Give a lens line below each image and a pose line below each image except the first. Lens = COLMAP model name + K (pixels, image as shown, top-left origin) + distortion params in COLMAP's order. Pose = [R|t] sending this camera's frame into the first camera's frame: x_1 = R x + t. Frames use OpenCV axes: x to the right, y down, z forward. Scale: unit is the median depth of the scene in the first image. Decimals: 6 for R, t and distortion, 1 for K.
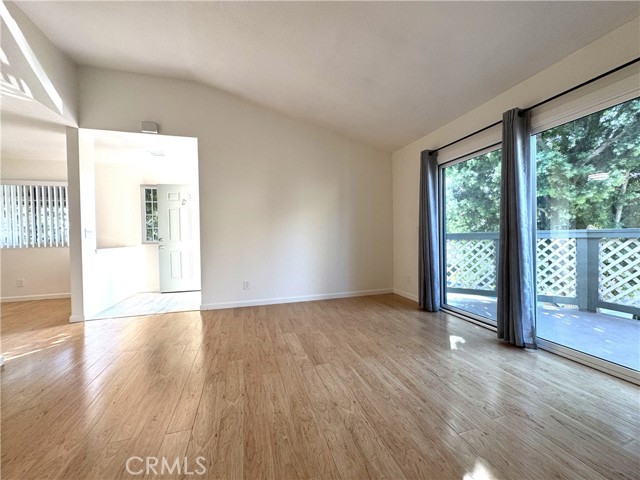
lens RADIAL K [[257.3, 0, 319.5], [0, 257.3, 240.3], [0, 0, 1]] dist [-0.001133, 0.000707]
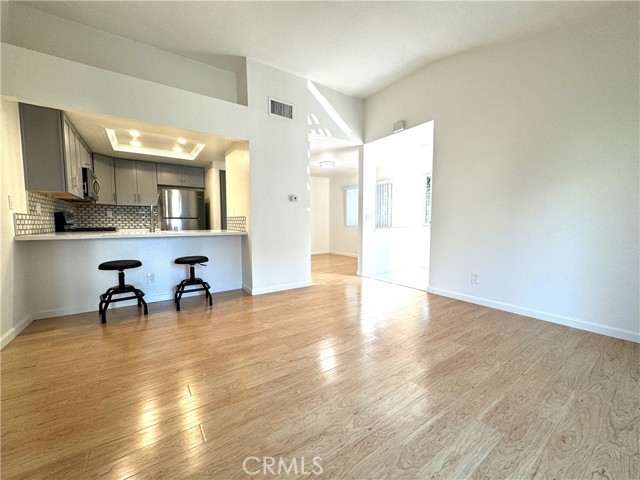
lens RADIAL K [[257.3, 0, 319.0], [0, 257.3, 238.5], [0, 0, 1]] dist [-0.001133, 0.000707]
pose [[0.313777, 0.076013, -0.946449, 0.404684], [-0.018878, 0.997093, 0.073822, -0.009183], [0.949309, -0.005296, 0.314300, 0.304790]]
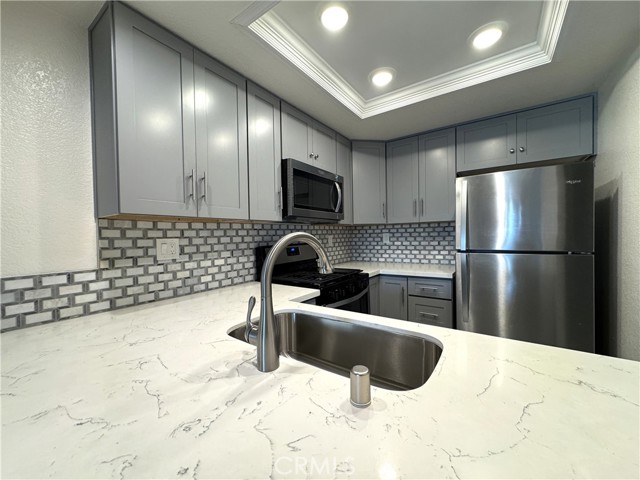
lens RADIAL K [[257.3, 0, 322.0], [0, 257.3, 239.3], [0, 0, 1]] dist [-0.001133, 0.000707]
pose [[-0.781217, 0.045780, -0.622579, -0.759101], [0.027134, 0.998855, 0.039401, -0.060575], [0.623670, 0.013887, -0.781565, 0.180979]]
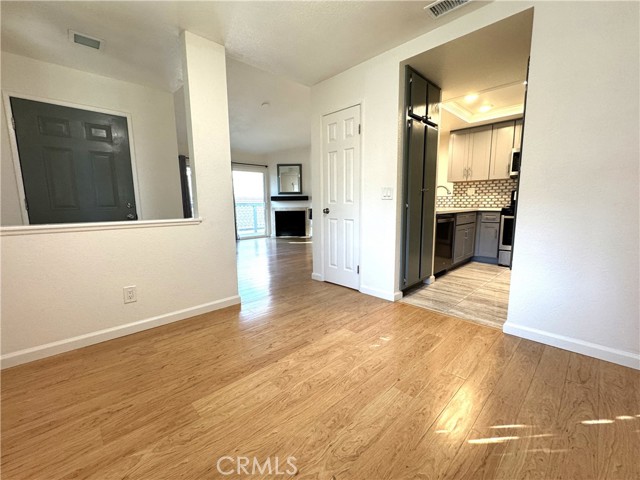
lens RADIAL K [[276.9, 0, 320.9], [0, 276.9, 235.6], [0, 0, 1]] dist [-0.000818, 0.000387]
pose [[-0.464775, -0.079647, 0.881839, -1.888988], [0.036309, 0.993394, 0.108859, 0.019156], [-0.884684, 0.082614, -0.458813, 1.177763]]
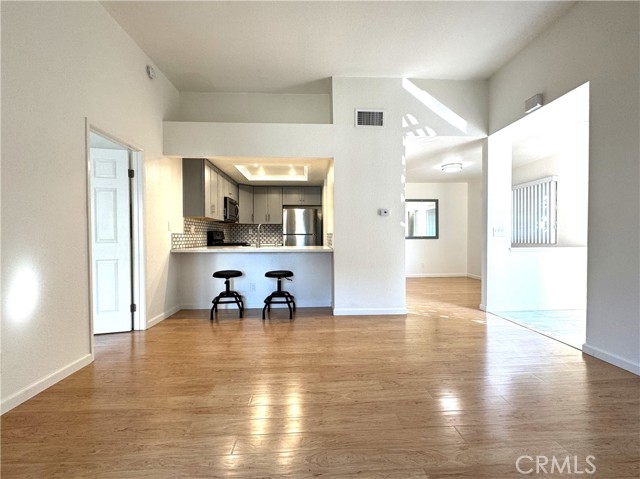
lens RADIAL K [[276.9, 0, 319.8], [0, 276.9, 239.5], [0, 0, 1]] dist [-0.000818, 0.000387]
pose [[-0.236040, 0.028724, -0.971319, 0.402632], [-0.007718, 0.999476, 0.031432, -0.027153], [0.971713, 0.014916, -0.235695, 0.593480]]
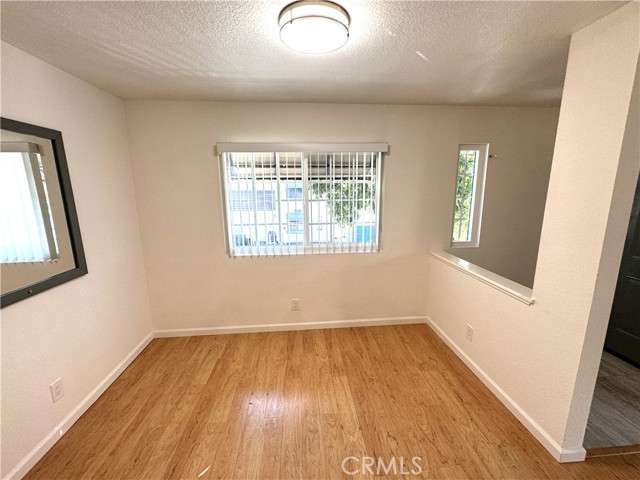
lens RADIAL K [[276.9, 0, 319.9], [0, 276.9, 237.0], [0, 0, 1]] dist [-0.000818, 0.000387]
pose [[0.979247, 0.056532, -0.194626, -1.349710], [-0.021309, 0.983705, 0.178522, -0.182302], [0.201547, -0.170670, 0.964495, 0.481780]]
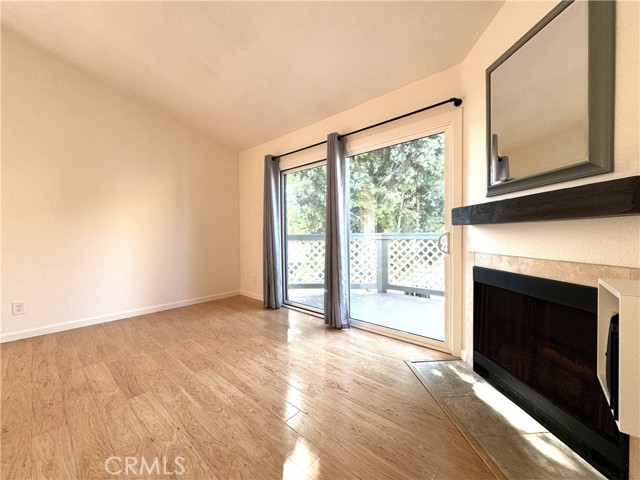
lens RADIAL K [[257.3, 0, 321.1], [0, 257.3, 239.9], [0, 0, 1]] dist [-0.001133, 0.000707]
pose [[0.850569, -0.001596, 0.525861, 0.045751], [0.003471, 0.999991, -0.002579, -0.002502], [-0.525852, 0.004019, 0.850567, 0.002508]]
